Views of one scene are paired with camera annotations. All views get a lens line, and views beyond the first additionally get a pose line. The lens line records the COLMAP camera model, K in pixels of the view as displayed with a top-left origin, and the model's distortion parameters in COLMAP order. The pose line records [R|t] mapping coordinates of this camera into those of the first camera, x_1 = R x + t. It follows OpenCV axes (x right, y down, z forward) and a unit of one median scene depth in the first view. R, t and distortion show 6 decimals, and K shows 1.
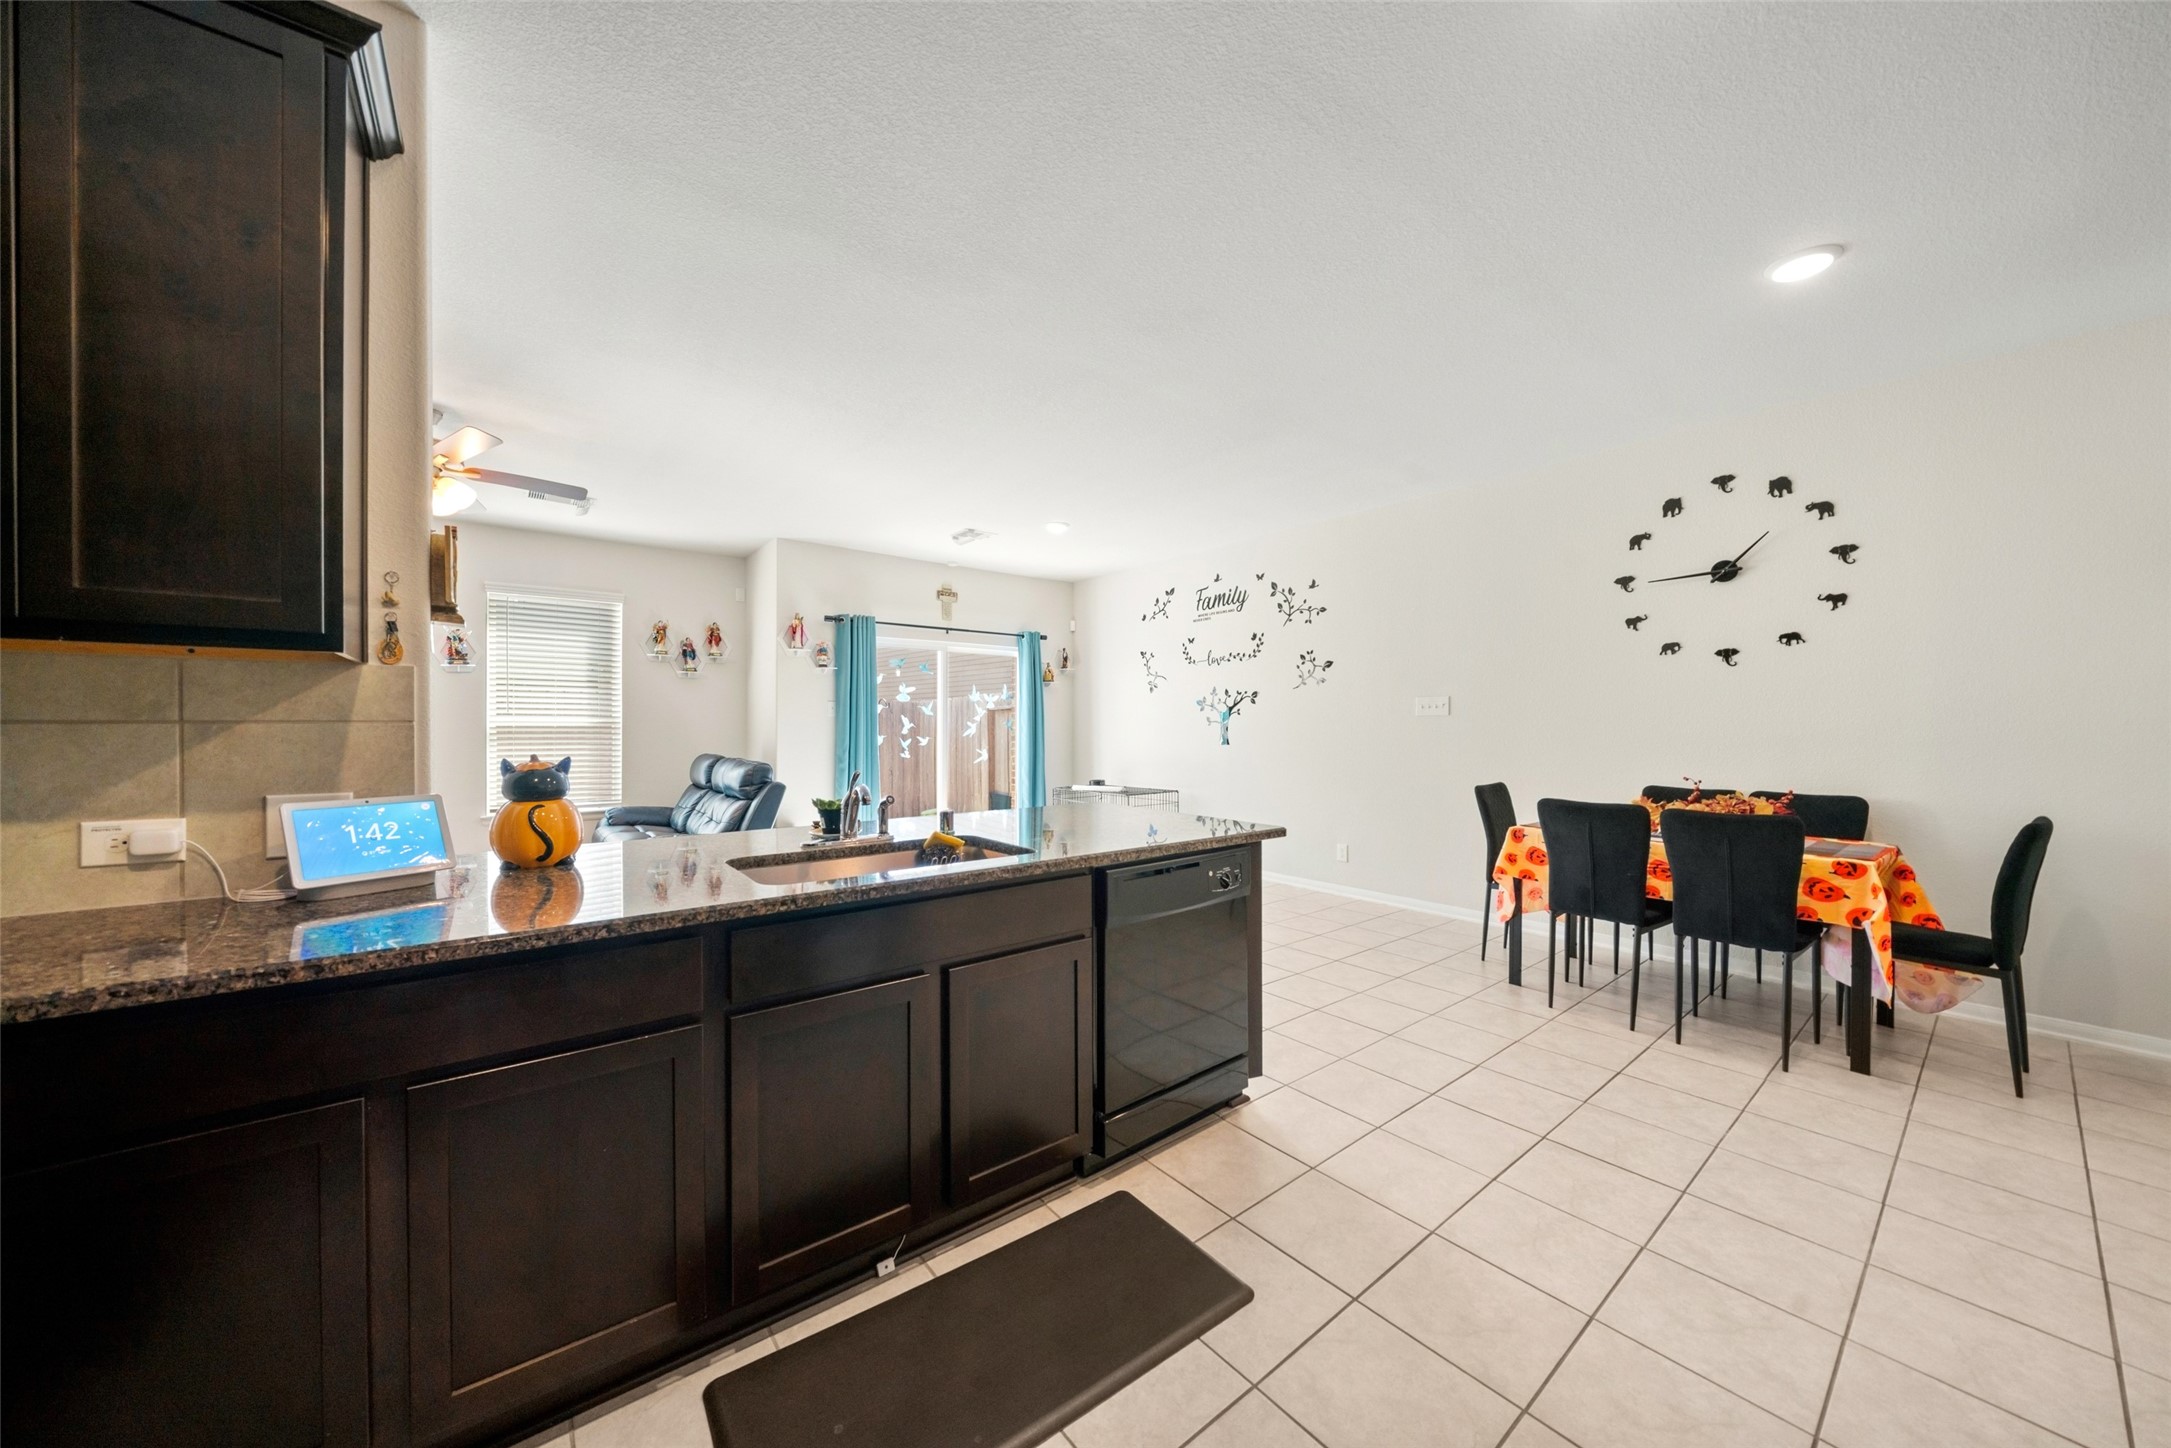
lens RADIAL K [[744.0, 0, 1081.4], [0, 744.0, 737.1], [0, 0, 1]] dist [-0.008484, 0.000010]
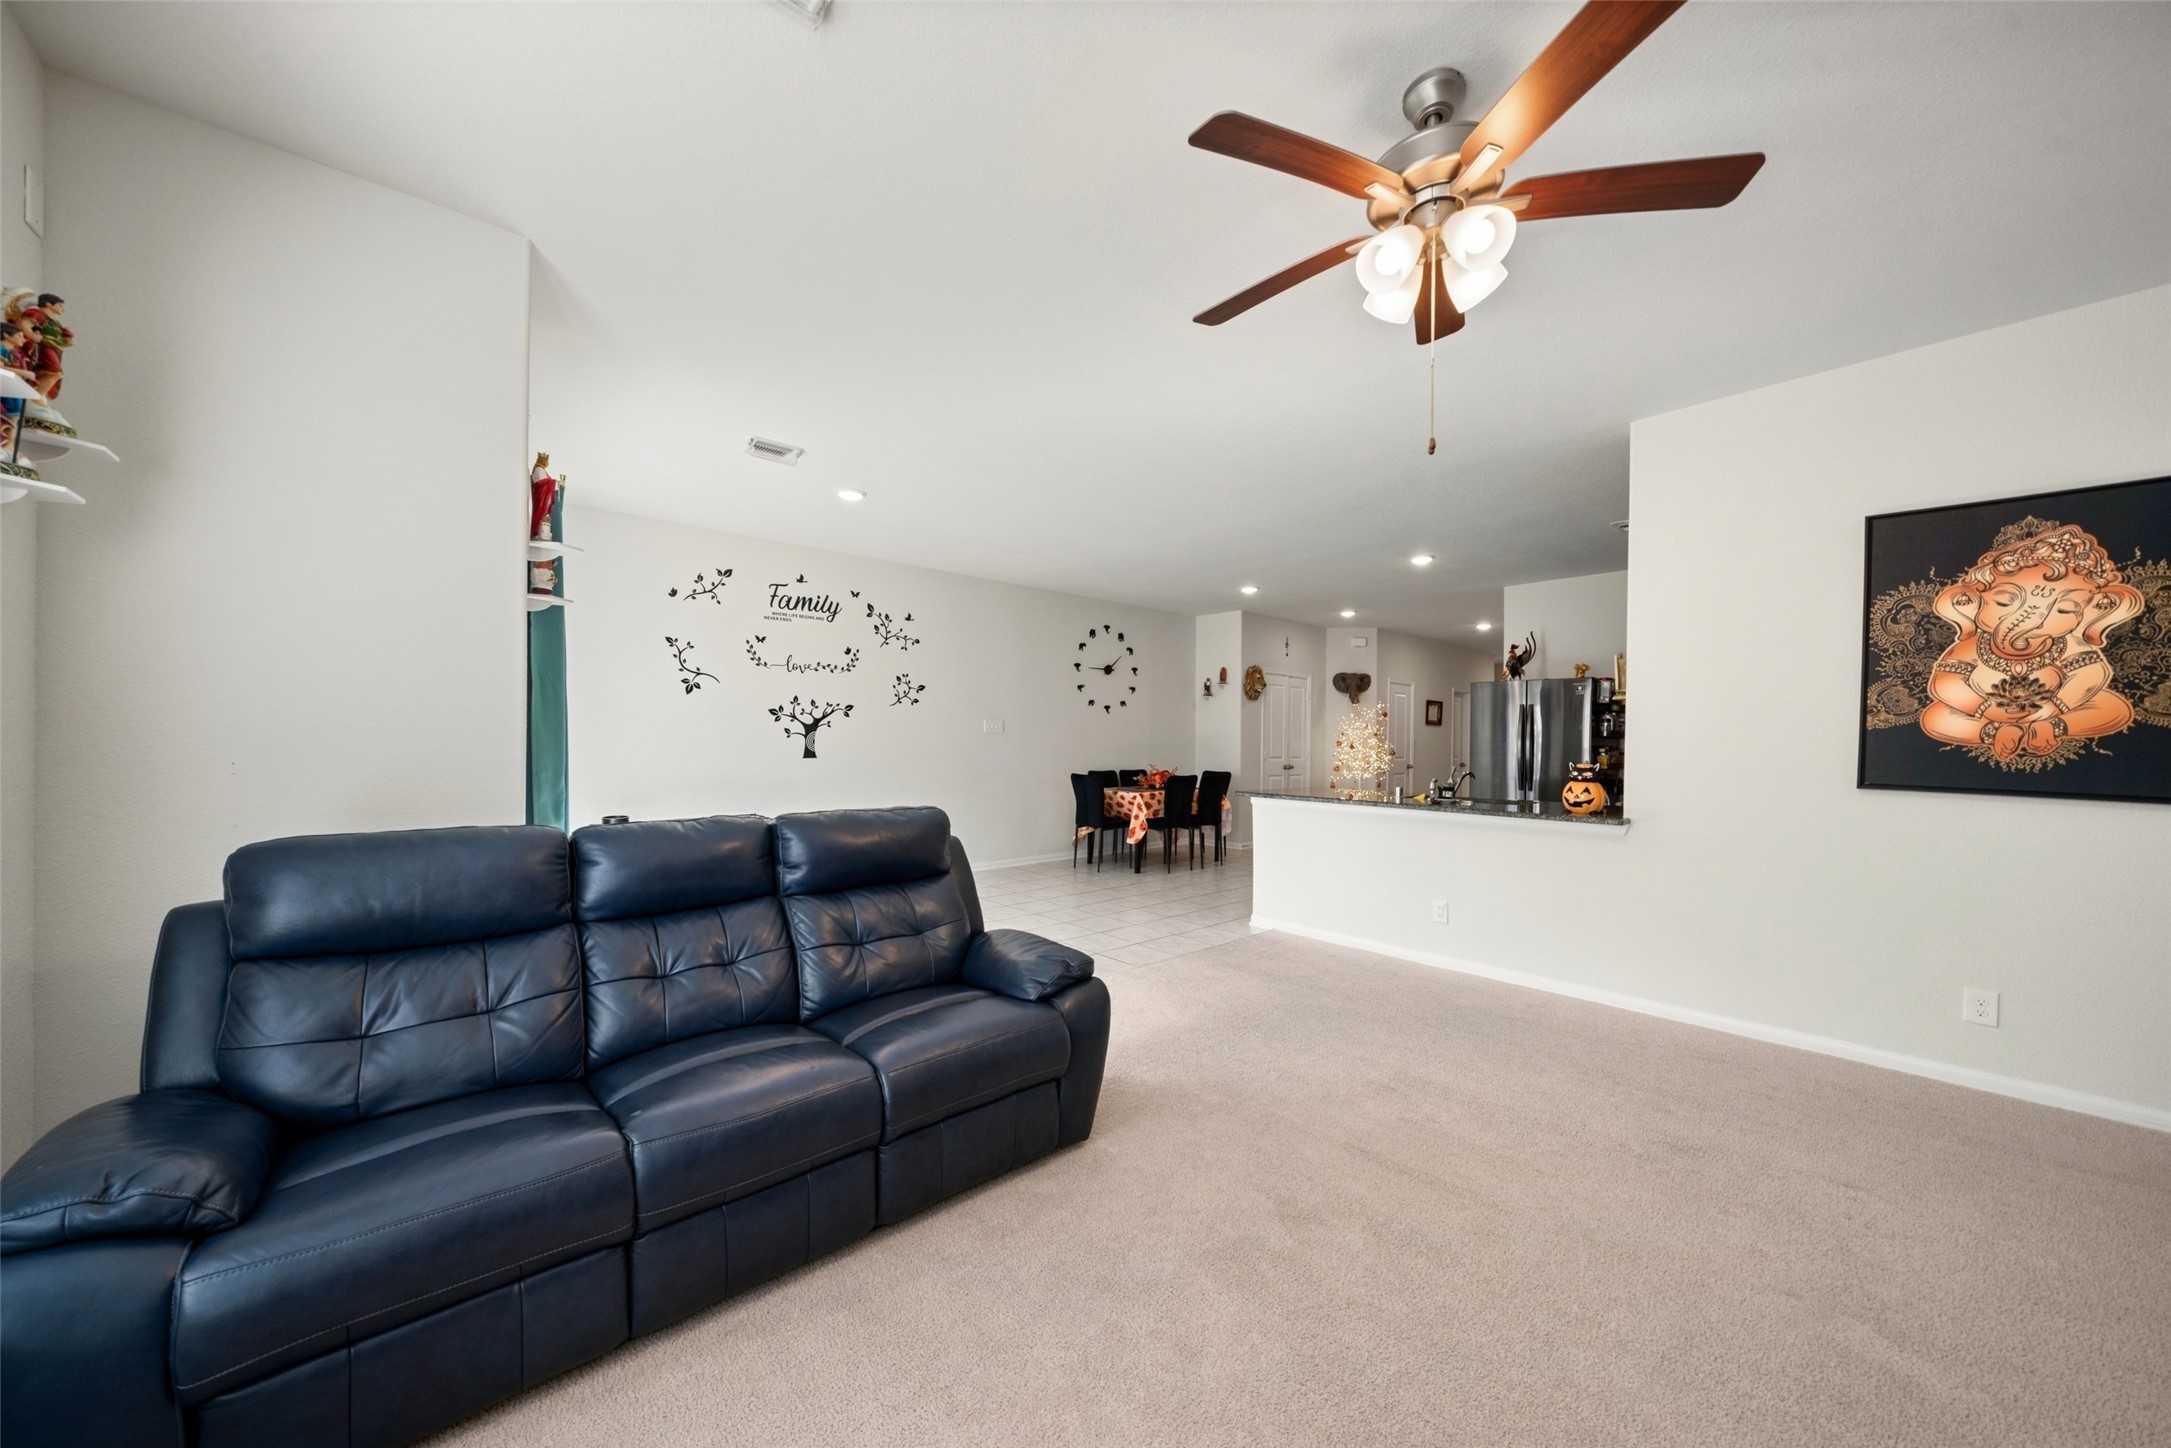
lens RADIAL K [[755.6, 0, 1076.4], [0, 755.6, 744.5], [0, 0, 1]] dist [-0.001042, -0.000076]
pose [[-0.054203, -0.006289, 0.998510, -0.821442], [0.003806, 0.999972, 0.006505, -0.012541], [-0.998523, 0.004153, -0.054177, 0.746756]]
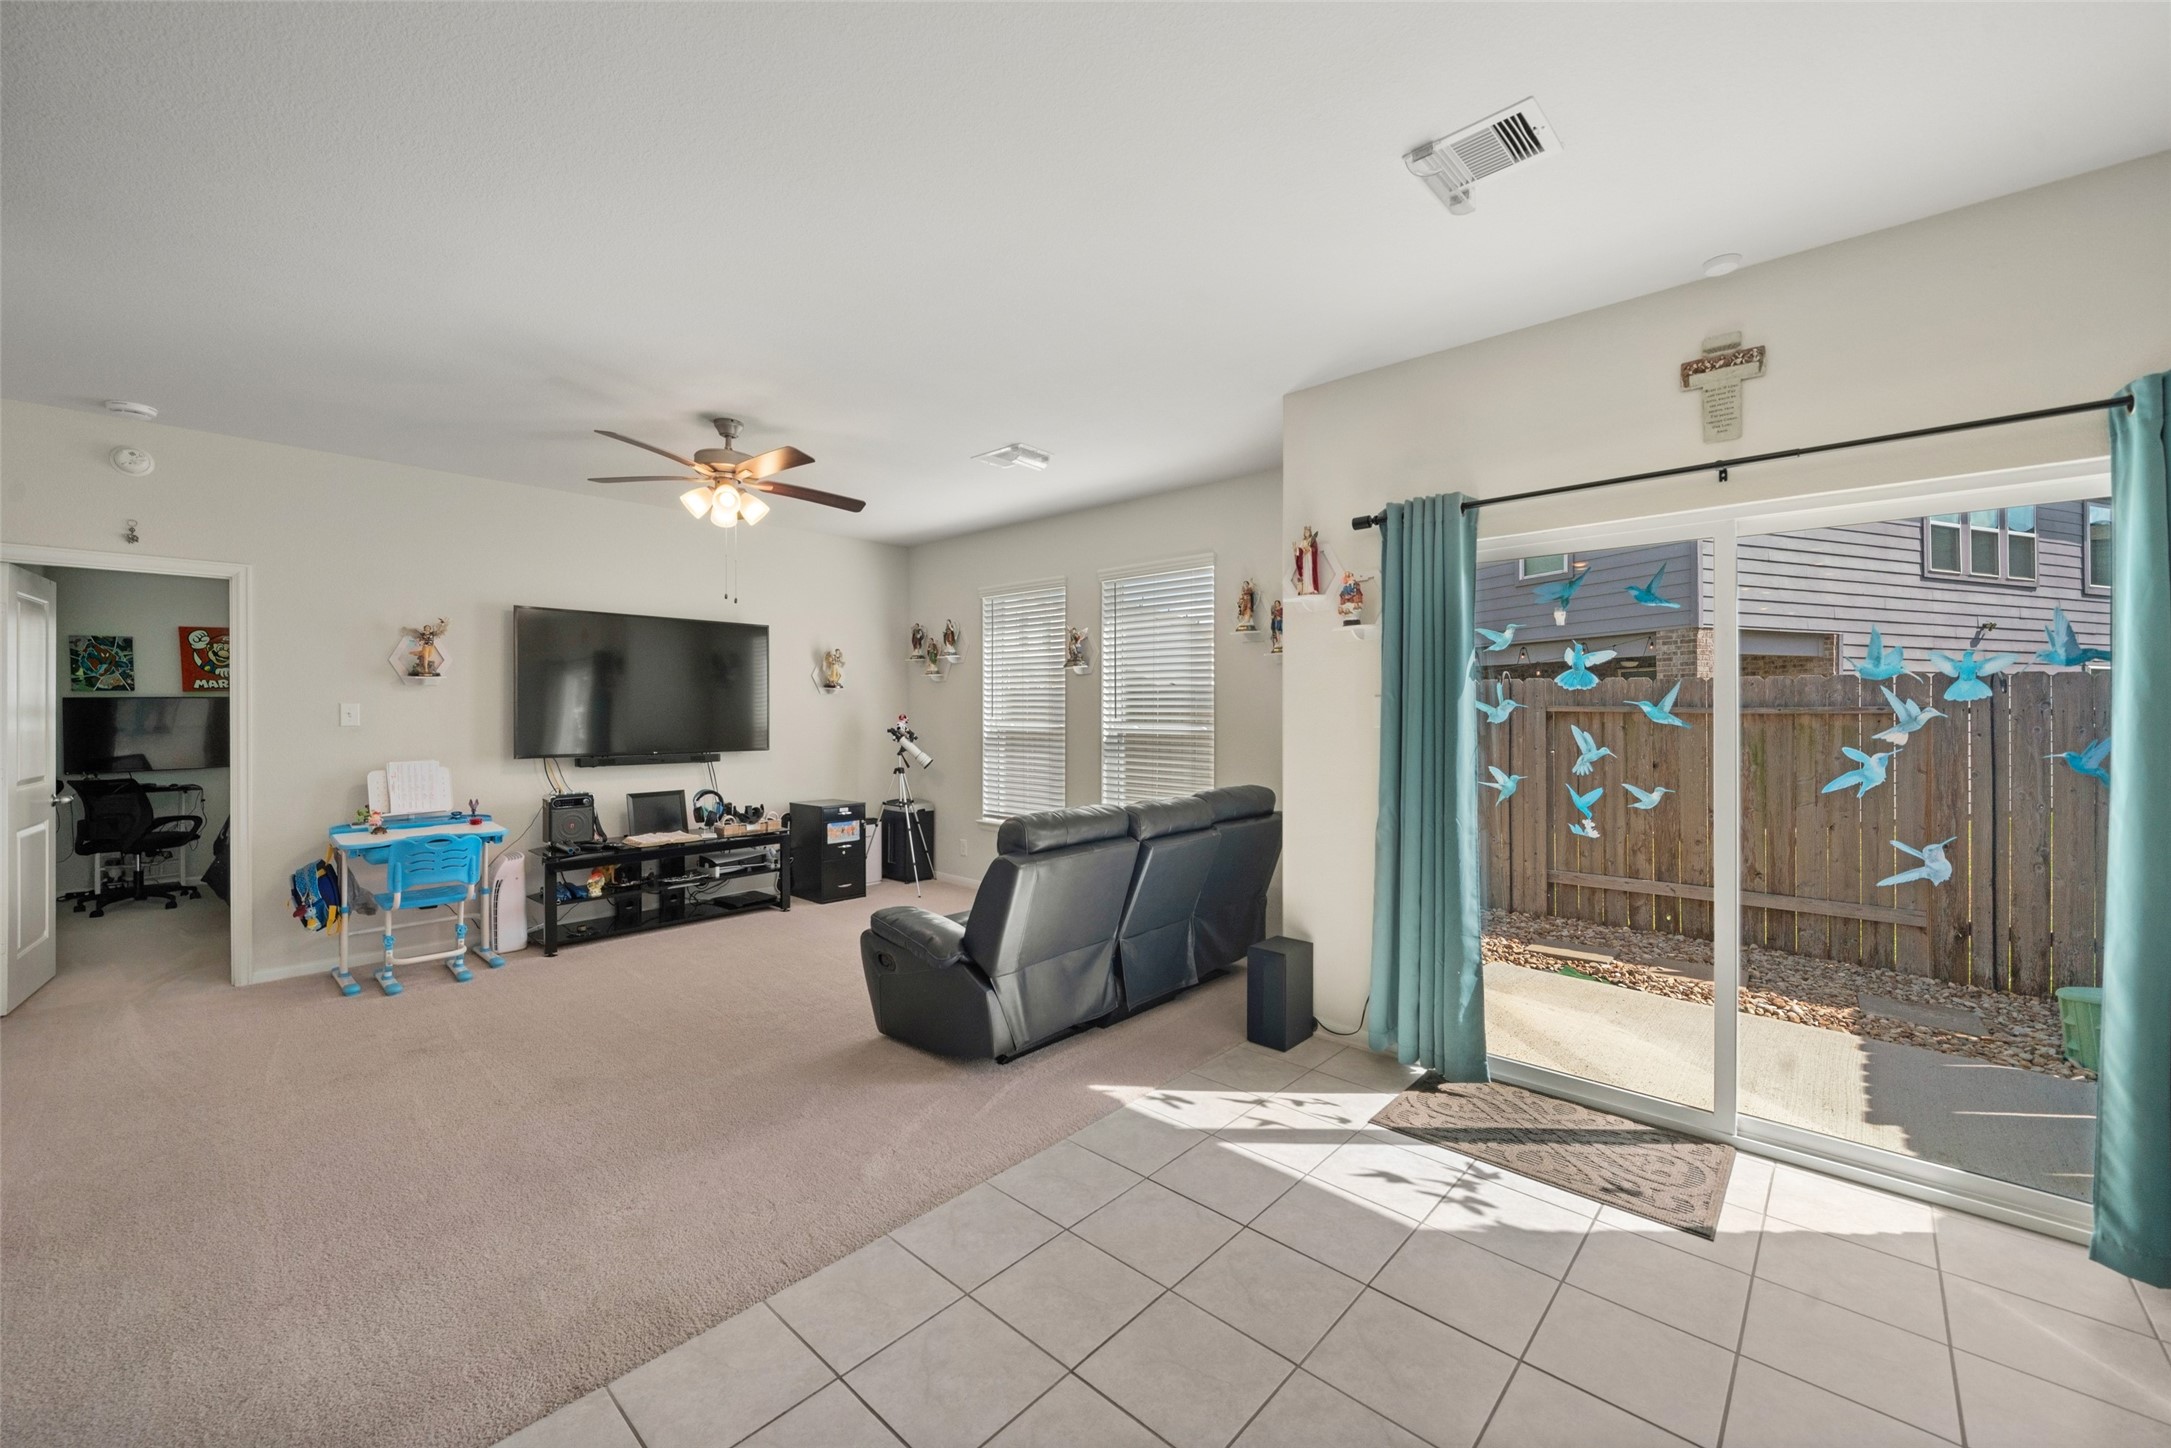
lens RADIAL K [[841.8, 0, 1078.8], [0, 841.8, 708.6], [0, 0, 1]] dist [-0.004606, 0.000016]
pose [[0.152245, -0.003989, -0.988335, 0.170439], [-0.013212, 0.999894, -0.006071, -0.036278], [0.988255, 0.013982, 0.152176, 0.766979]]
